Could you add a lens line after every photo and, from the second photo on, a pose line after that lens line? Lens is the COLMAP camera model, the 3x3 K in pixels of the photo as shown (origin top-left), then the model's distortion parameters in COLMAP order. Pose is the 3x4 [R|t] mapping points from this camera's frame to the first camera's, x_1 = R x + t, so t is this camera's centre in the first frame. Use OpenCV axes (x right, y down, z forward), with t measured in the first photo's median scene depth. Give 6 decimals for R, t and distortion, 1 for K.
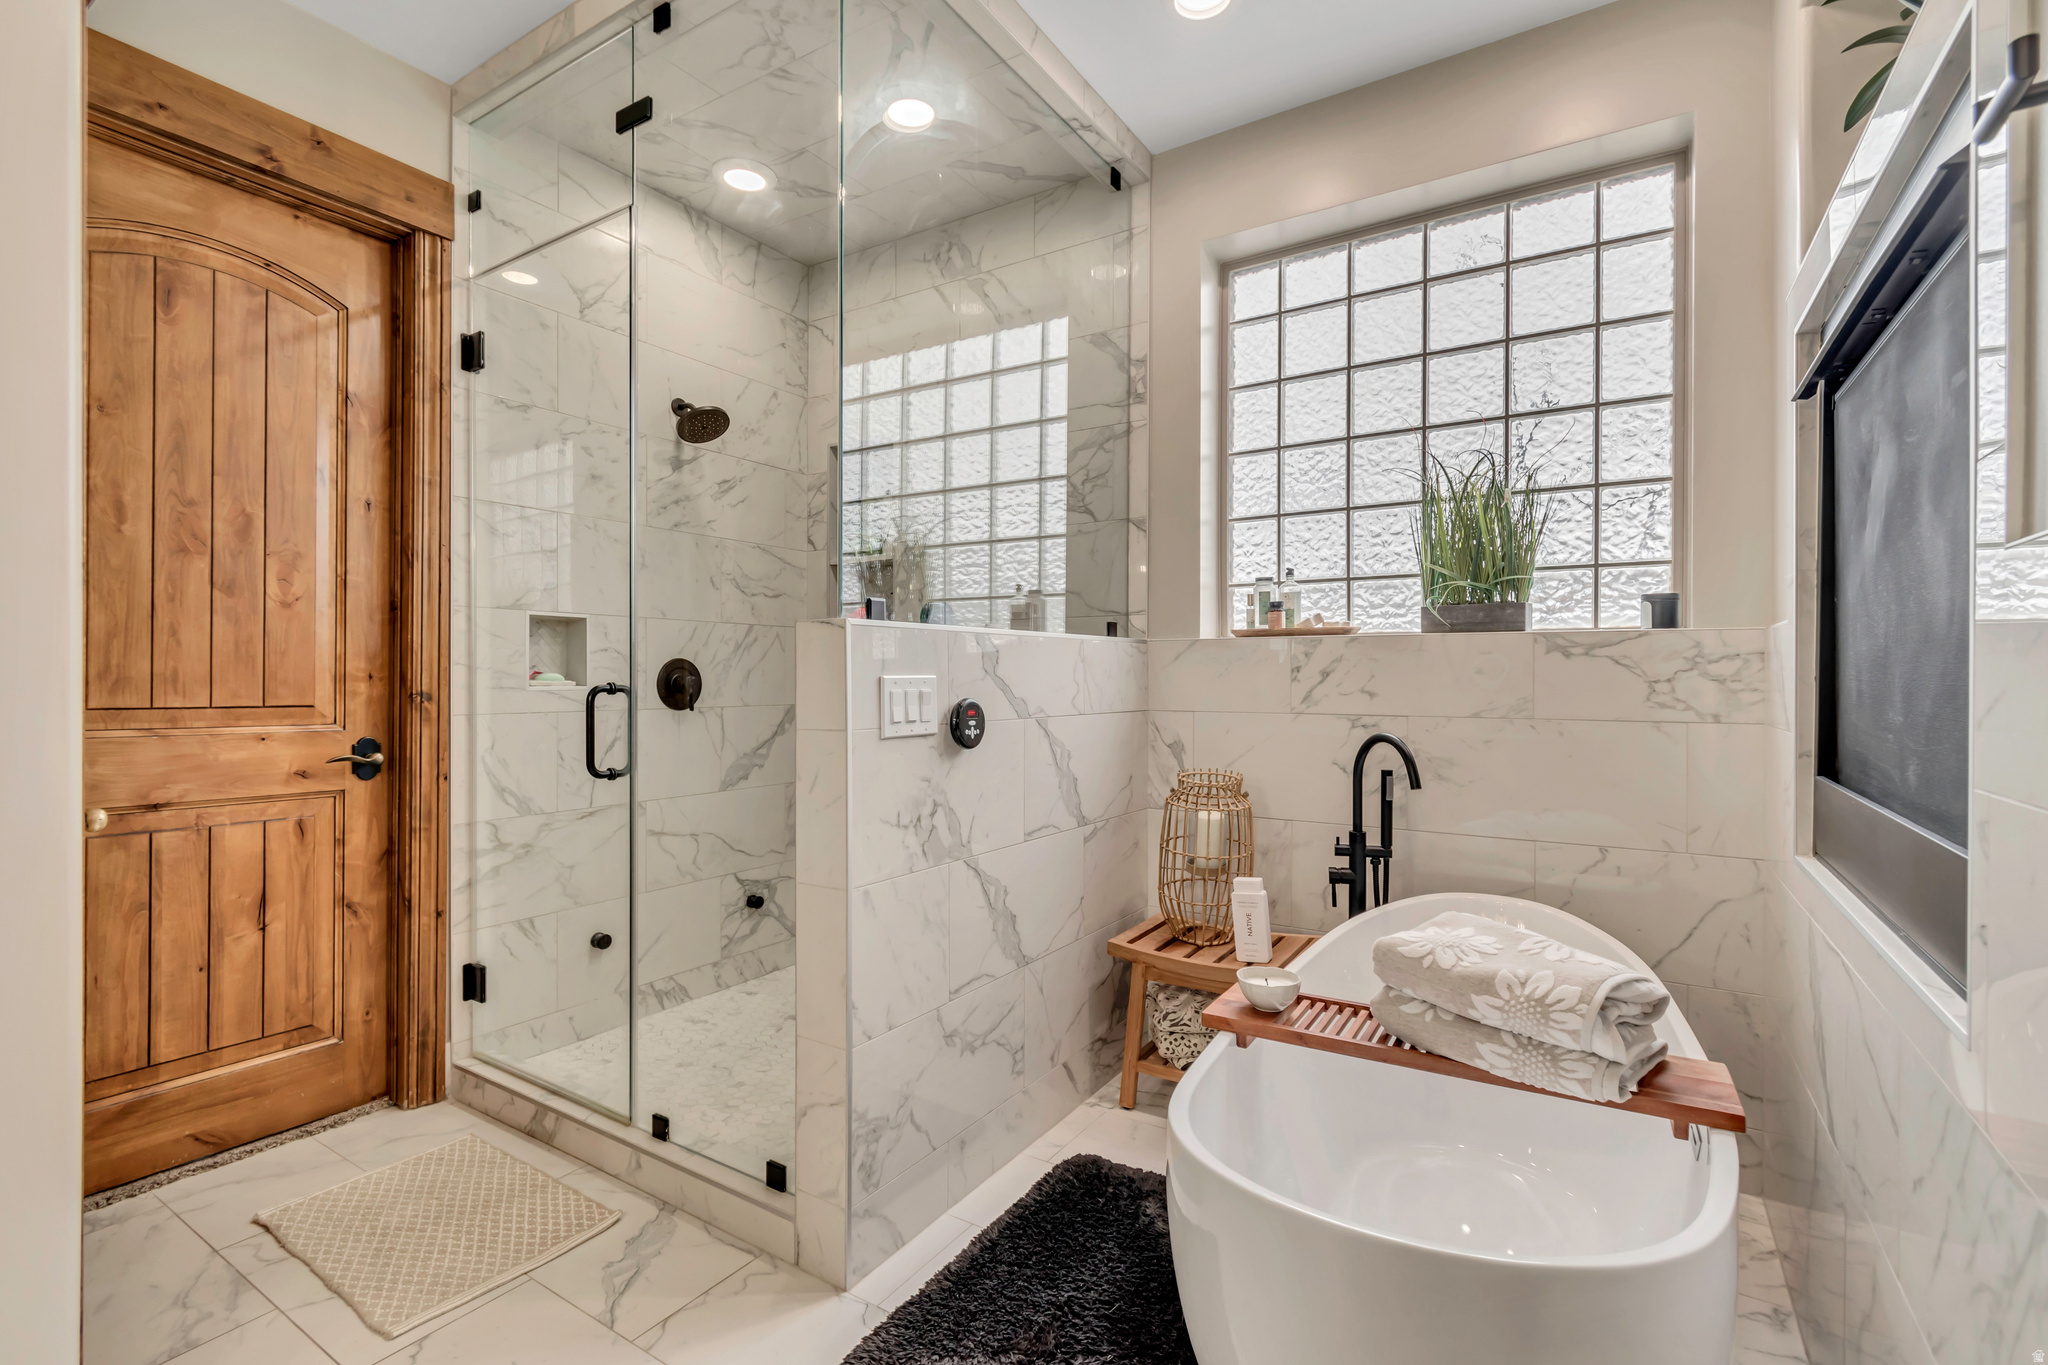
lens RADIAL K [[919.5, 0, 1017.4], [0, 919.5, 679.4], [0, 0, 1]] dist [0.008263, -0.000869]
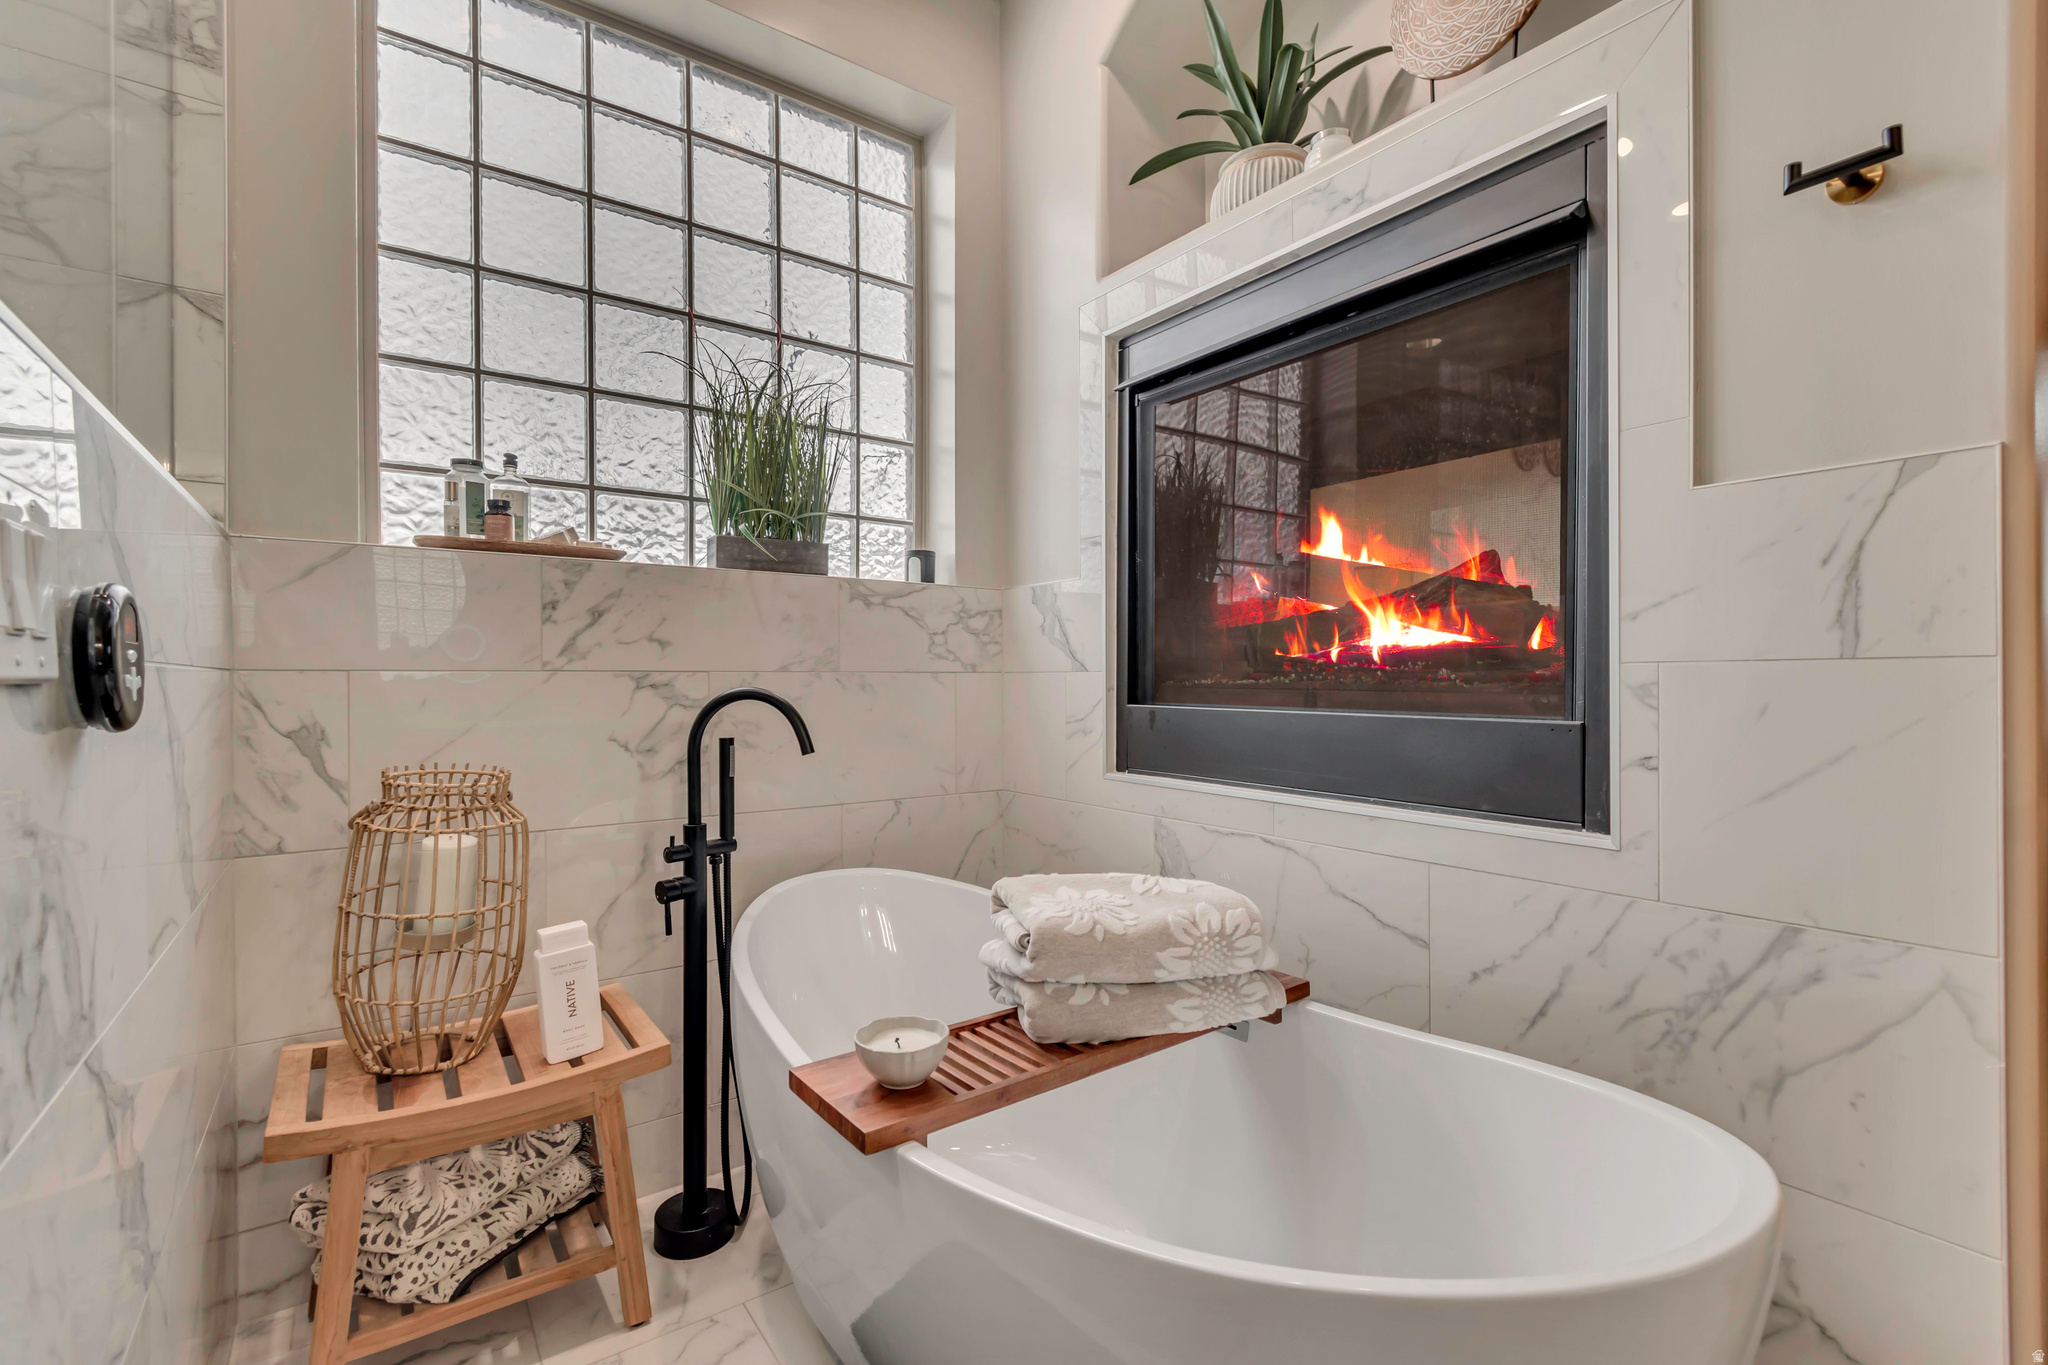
lens RADIAL K [[919.5, 0, 1021.7], [0, 919.5, 679.5], [0, 0, 1]] dist [0.008263, -0.000869]
pose [[0.365068, -0.001902, 0.930979, -0.220312], [0.003394, 0.999994, 0.000712, 0.049305], [-0.930975, 0.002900, 0.365072, 0.483185]]
